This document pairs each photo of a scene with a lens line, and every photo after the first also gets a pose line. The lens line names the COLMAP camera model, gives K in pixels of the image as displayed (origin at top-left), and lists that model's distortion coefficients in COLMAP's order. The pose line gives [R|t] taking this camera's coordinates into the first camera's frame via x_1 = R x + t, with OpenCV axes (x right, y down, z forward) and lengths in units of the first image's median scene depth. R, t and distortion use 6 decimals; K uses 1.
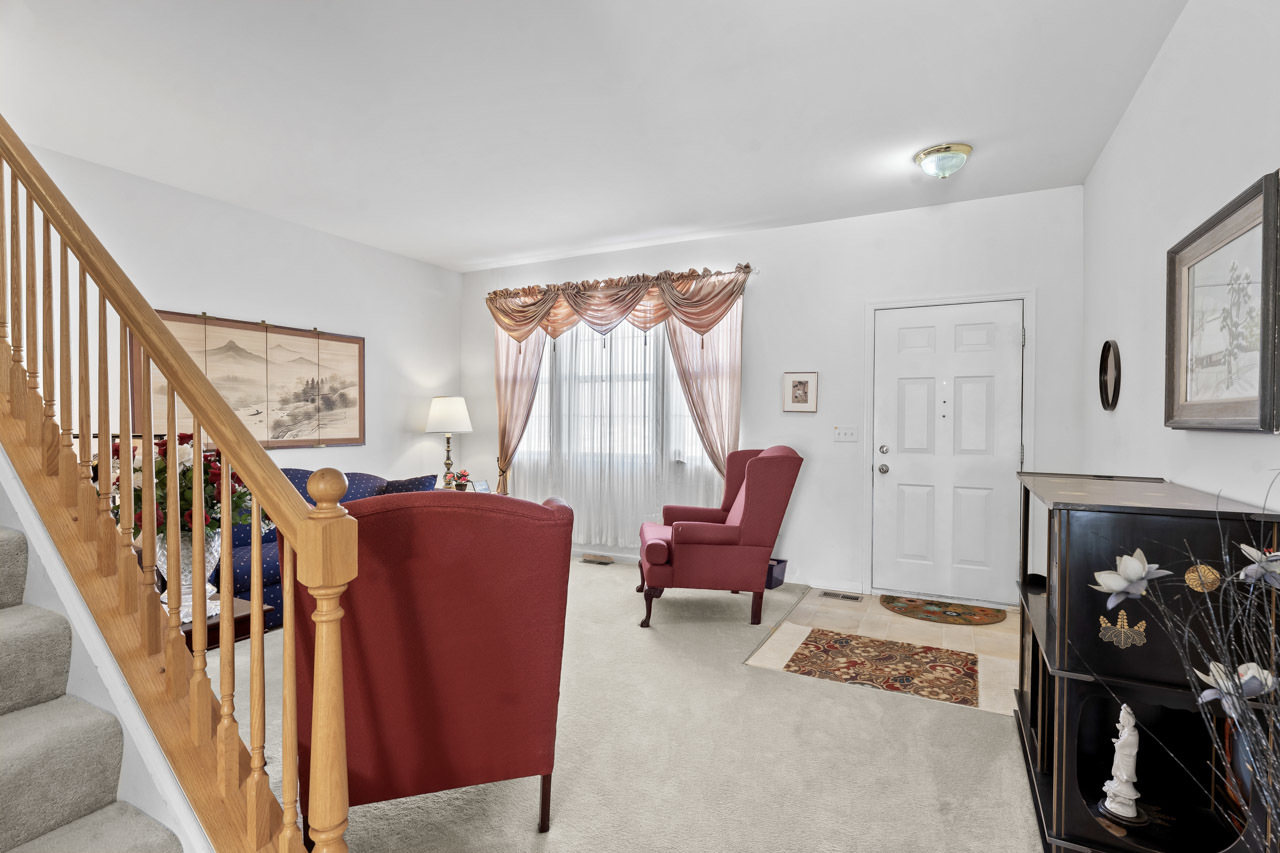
lens RADIAL K [[610.9, 0, 638.4], [0, 610.9, 446.9], [0, 0, 1]] dist [0.001289, -0.000106]
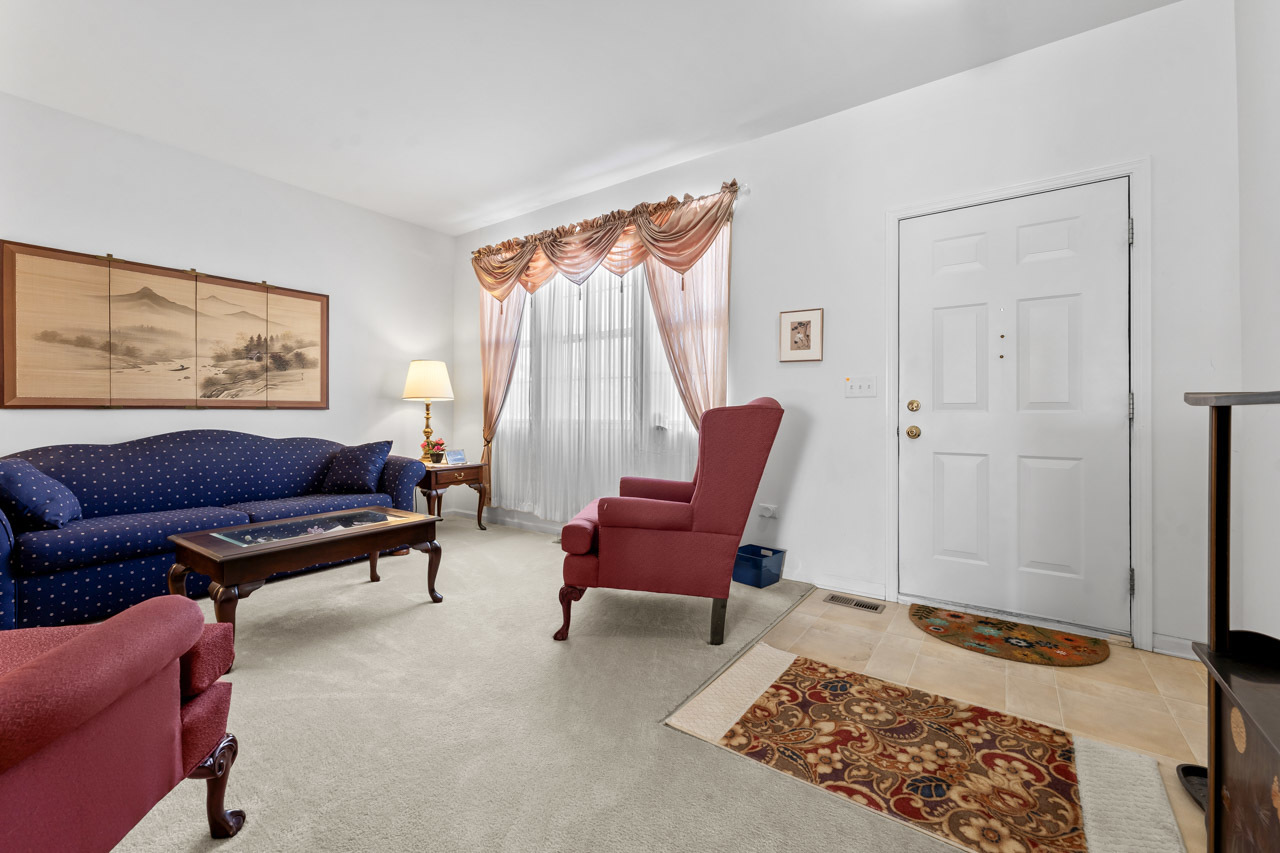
lens RADIAL K [[510.9, 0, 640.7], [0, 510.9, 424.1], [0, 0, 1]] dist [0.000968, 0.000344]
pose [[0.988989, 0.000673, -0.147986, 0.157807], [-0.004638, 0.999639, -0.026452, 0.041837], [0.147915, 0.026847, 0.988636, 0.321732]]
